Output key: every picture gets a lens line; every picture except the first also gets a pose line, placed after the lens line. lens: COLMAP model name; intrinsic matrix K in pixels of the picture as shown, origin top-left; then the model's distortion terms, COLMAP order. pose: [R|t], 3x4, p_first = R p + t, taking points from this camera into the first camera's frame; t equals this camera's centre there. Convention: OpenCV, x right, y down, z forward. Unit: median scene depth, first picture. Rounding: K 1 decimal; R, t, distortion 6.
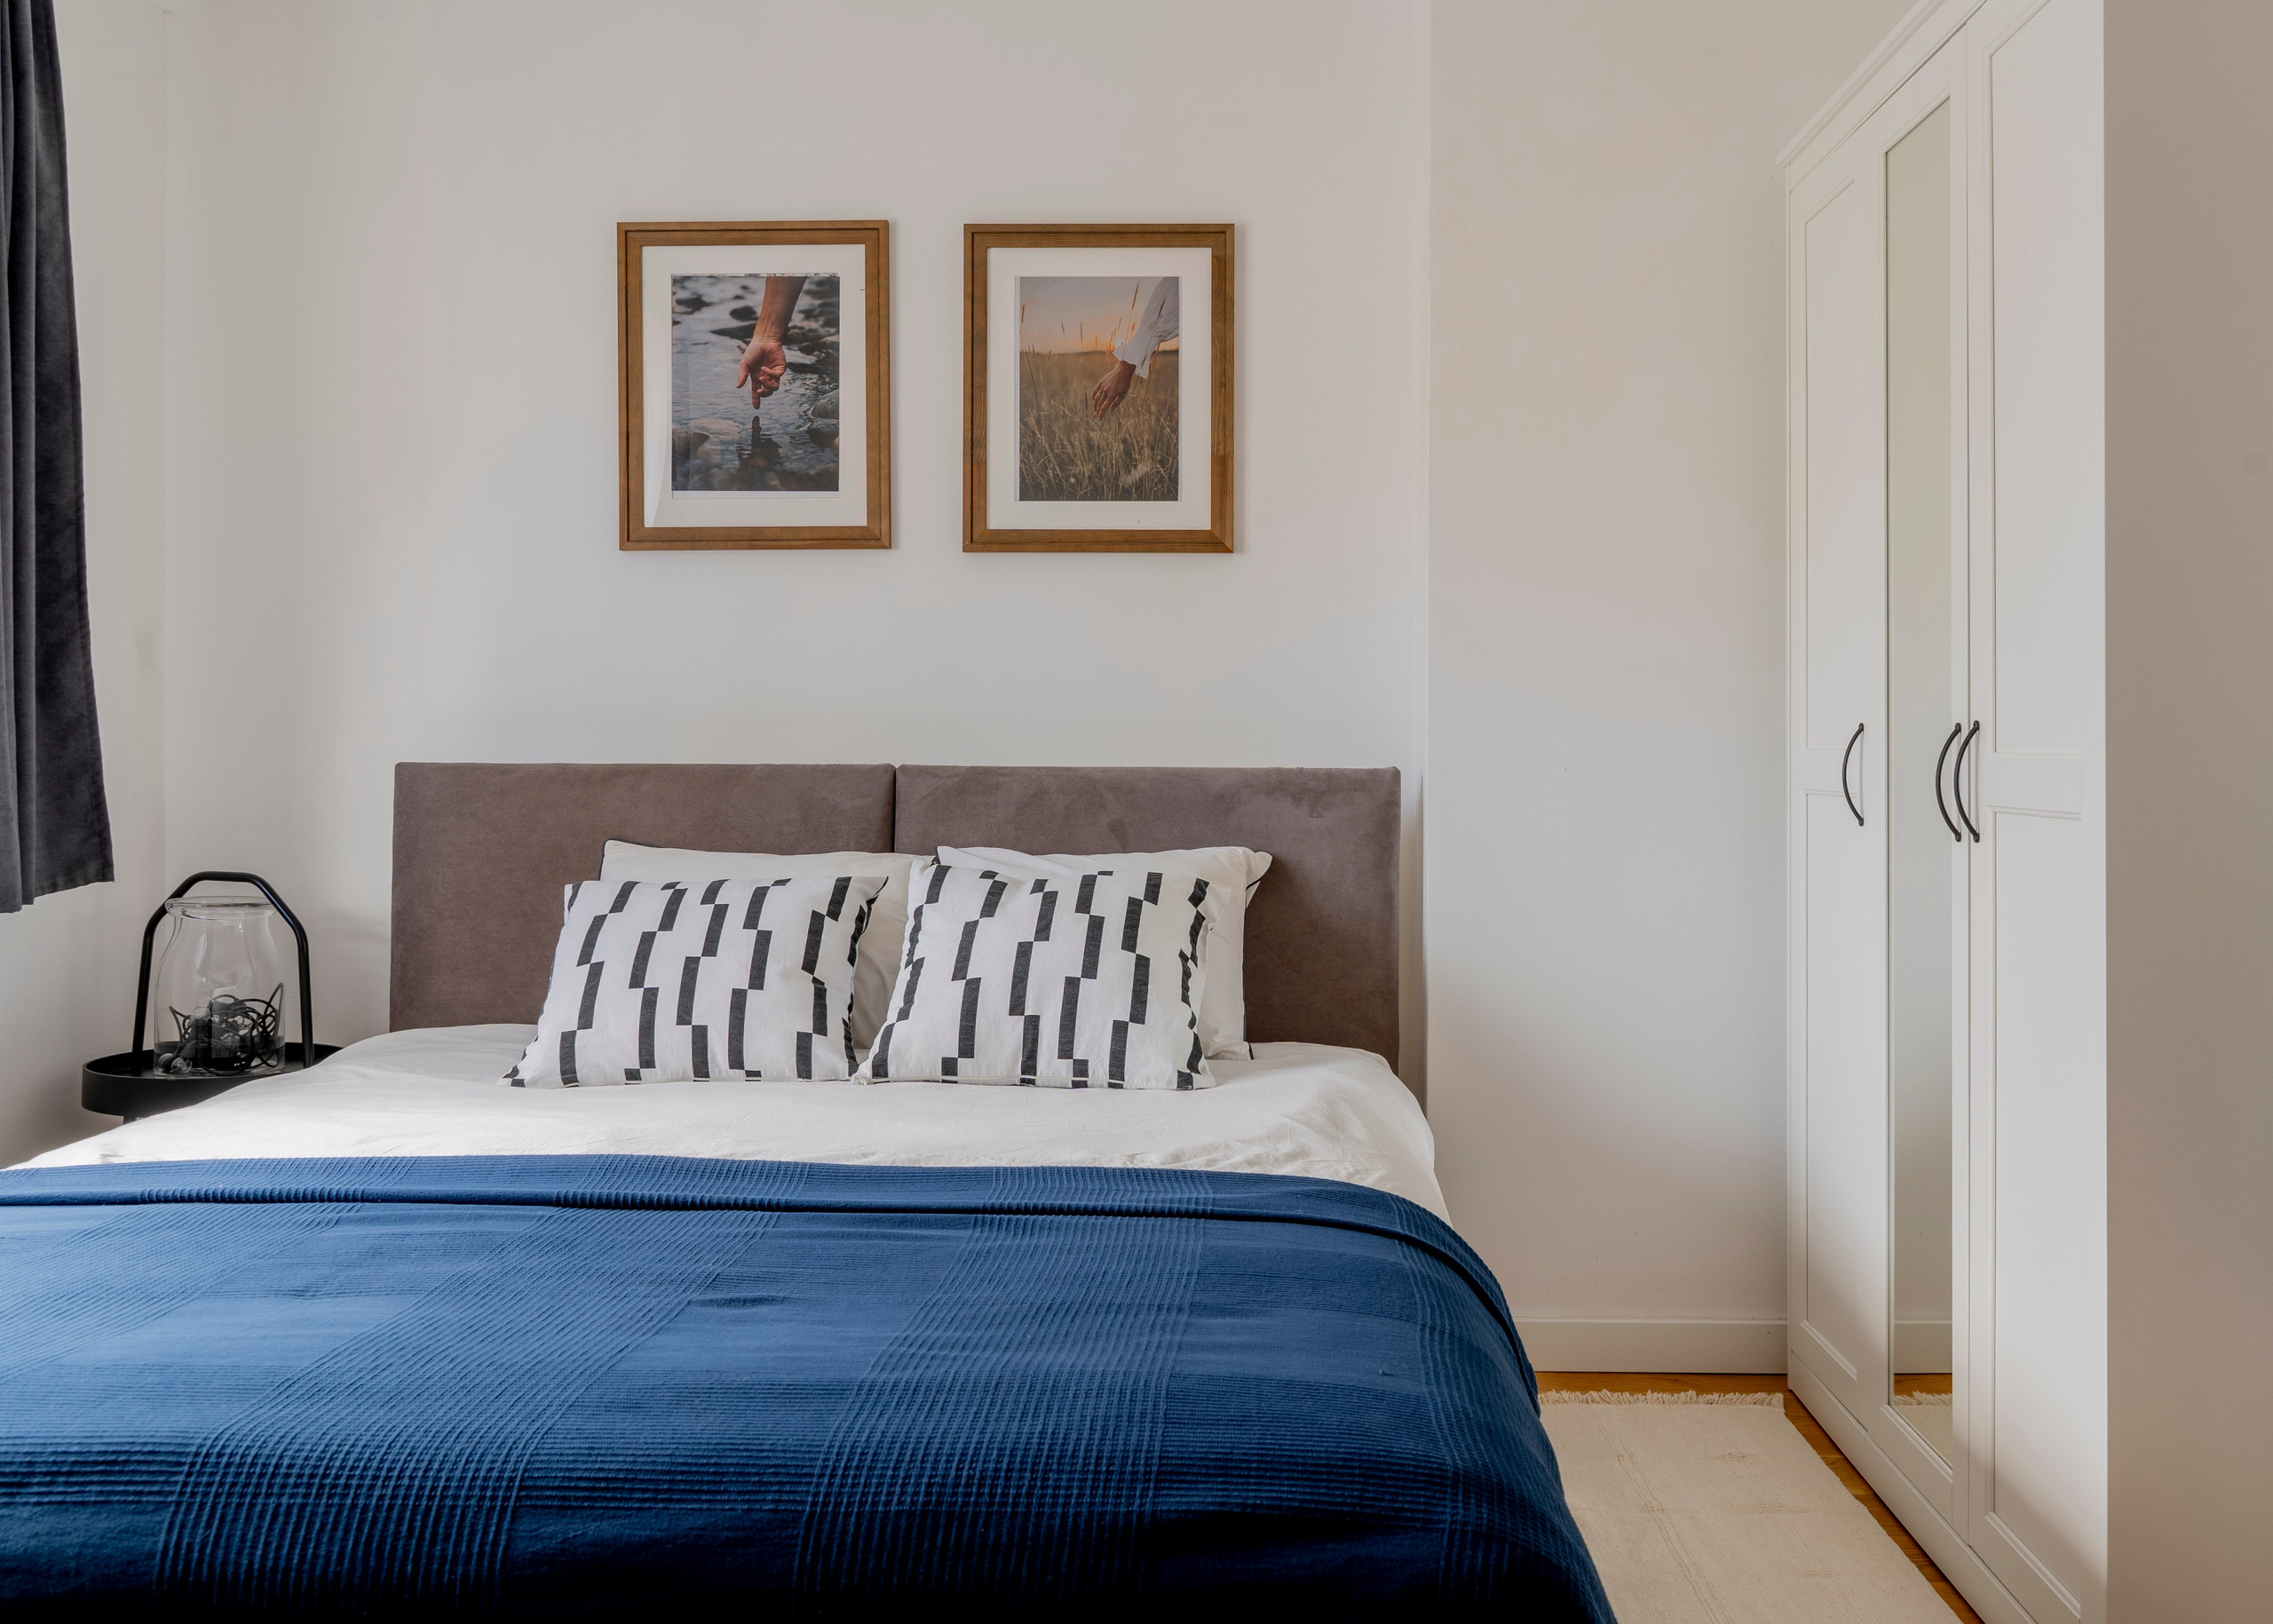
lens RADIAL K [[2045.6, 0, 1236.9], [0, 2045.6, 720.6], [0, 0, 1]] dist [0.000557, 0.000841]
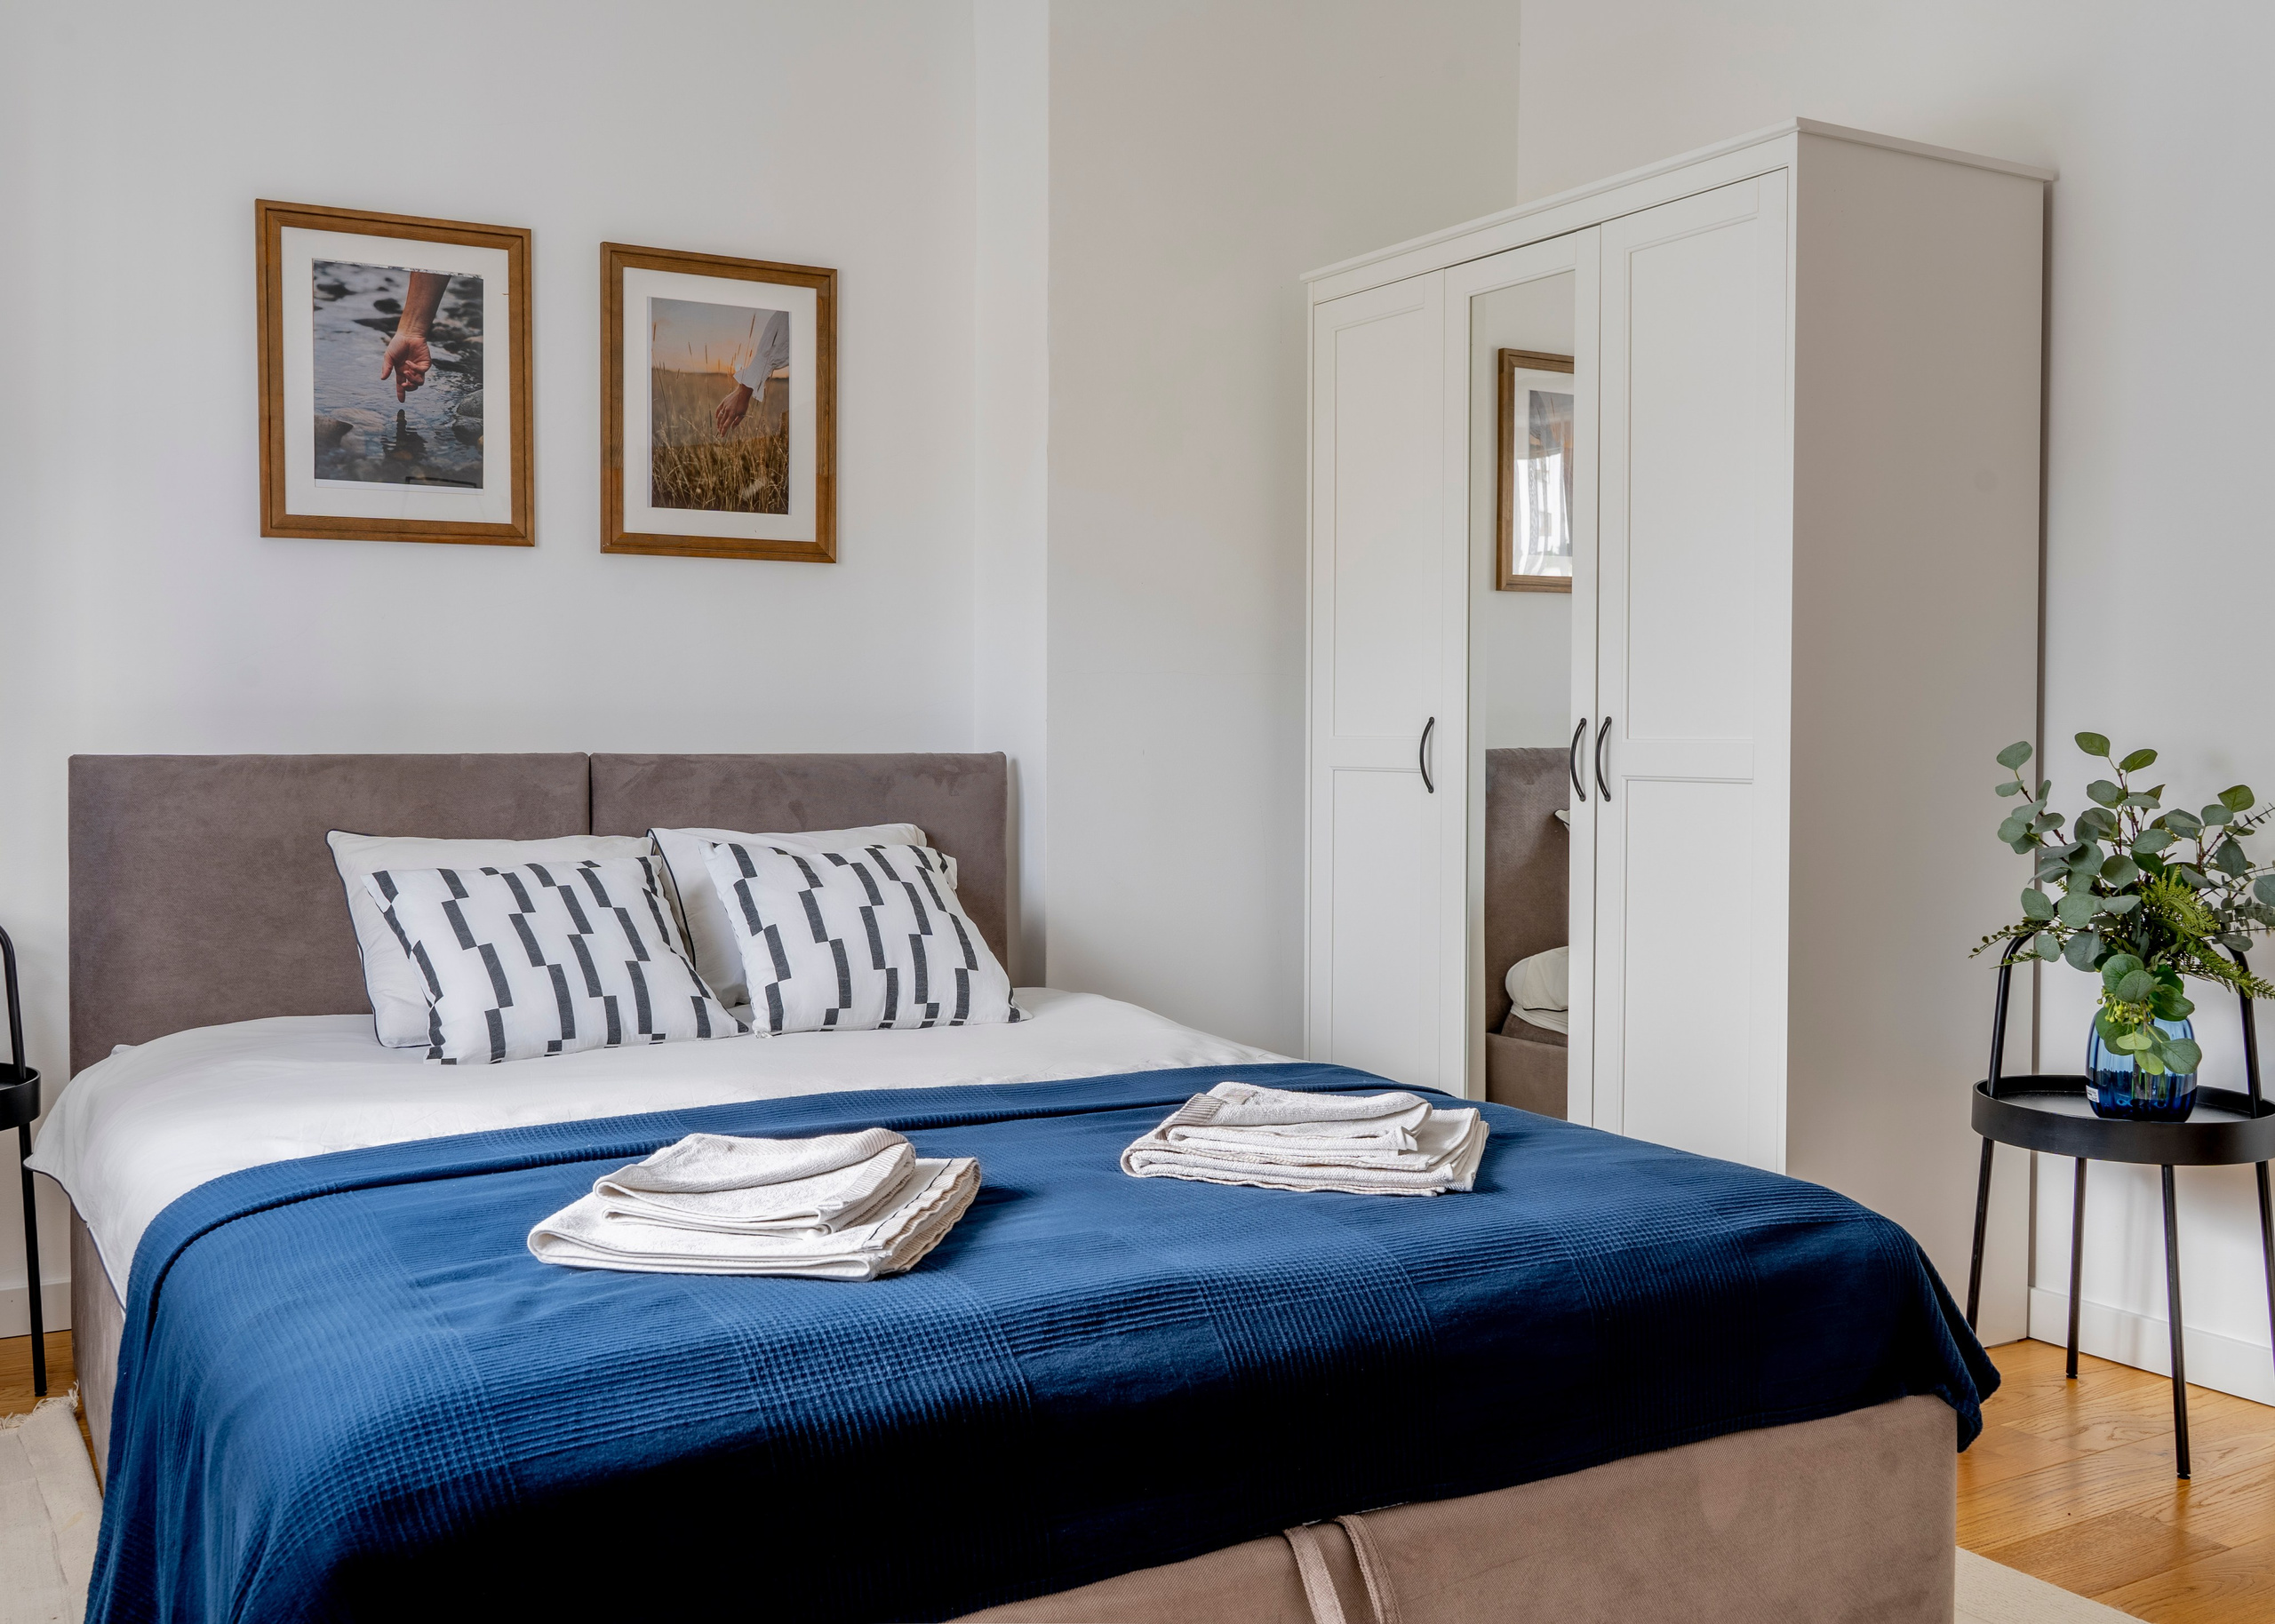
lens RADIAL K [[2023.9, 0, 1002.8], [0, 2023.9, 778.0], [0, 0, 1]] dist [0.005049, -0.013354]
pose [[0.872535, -0.013837, 0.488356, -0.467578], [-0.004217, 0.999348, 0.035850, -0.004096], [-0.488533, -0.033340, 0.871908, -0.022443]]
